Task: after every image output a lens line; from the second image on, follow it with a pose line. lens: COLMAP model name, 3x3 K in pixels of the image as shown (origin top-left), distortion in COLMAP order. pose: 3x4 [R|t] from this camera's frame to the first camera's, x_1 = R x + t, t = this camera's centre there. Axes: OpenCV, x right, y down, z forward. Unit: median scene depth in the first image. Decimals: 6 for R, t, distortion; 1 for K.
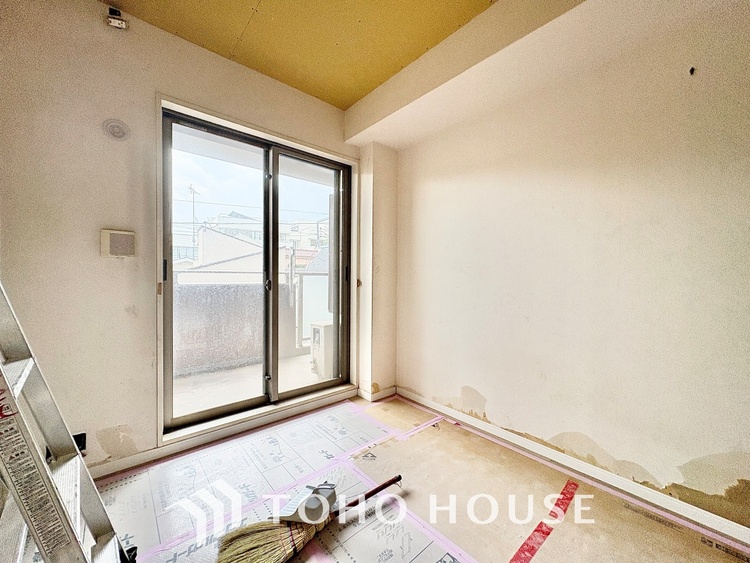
lens RADIAL K [[298.6, 0, 375.0], [0, 298.6, 281.5], [0, 0, 1]] dist [0.000621, -0.000098]
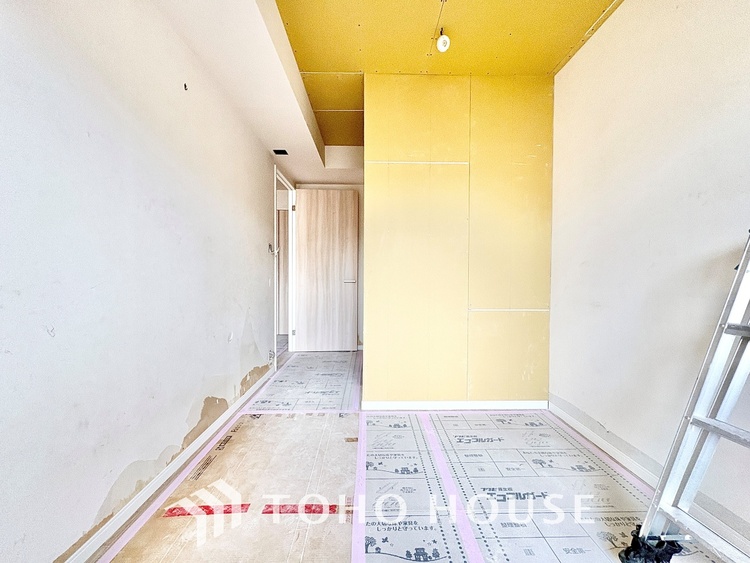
lens RADIAL K [[298.6, 0, 375.0], [0, 298.6, 281.5], [0, 0, 1]] dist [0.000621, -0.000098]
pose [[-0.769753, -0.025303, 0.637840, -0.203014], [-0.004956, 0.999421, 0.033666, 0.020431], [-0.638323, 0.022753, -0.769433, 0.977927]]
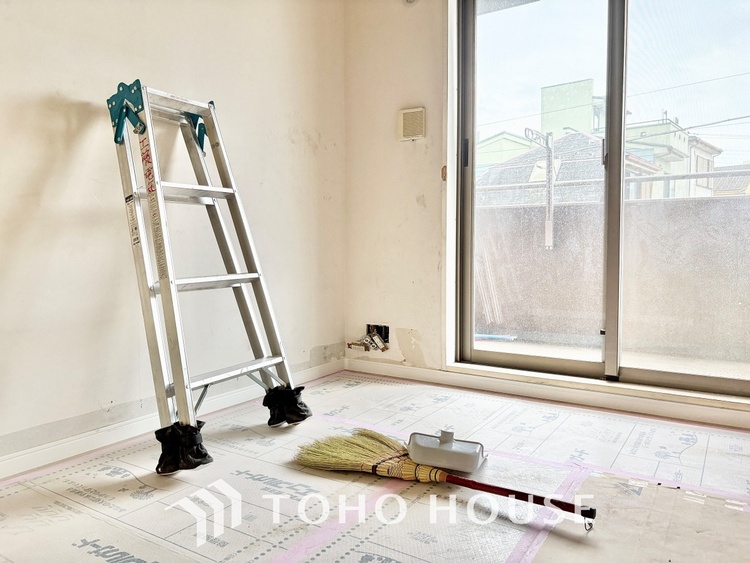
lens RADIAL K [[572.0, 0, 376.5], [0, 572.0, 273.1], [0, 0, 1]] dist [0.013819, -0.002449]
pose [[0.278609, 0.038670, -0.959626, 0.618731], [-0.009157, 0.999251, 0.037608, 0.204271], [0.960361, -0.001691, 0.278754, 0.344063]]
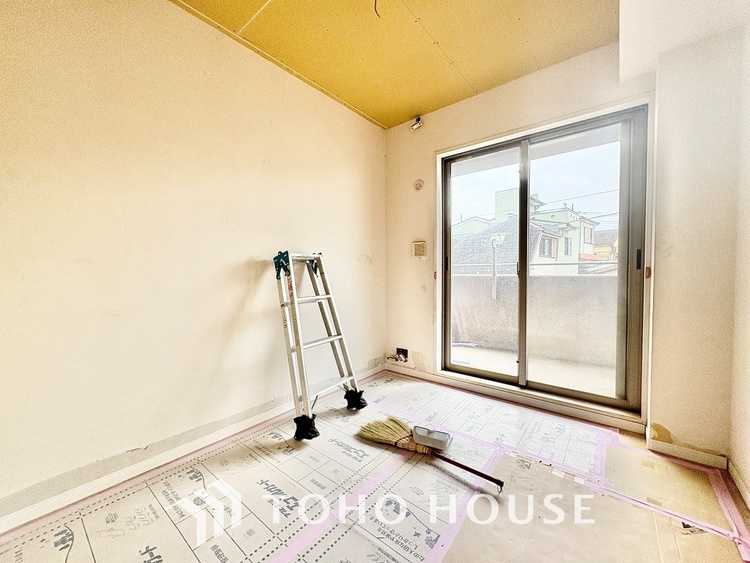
lens RADIAL K [[298.6, 0, 375.0], [0, 298.6, 281.5], [0, 0, 1]] dist [0.000621, -0.000098]
pose [[0.172518, 0.023699, -0.984721, 0.686308], [-0.006090, 0.999717, 0.022993, 0.018521], [0.984988, 0.002030, 0.172613, 0.355315]]
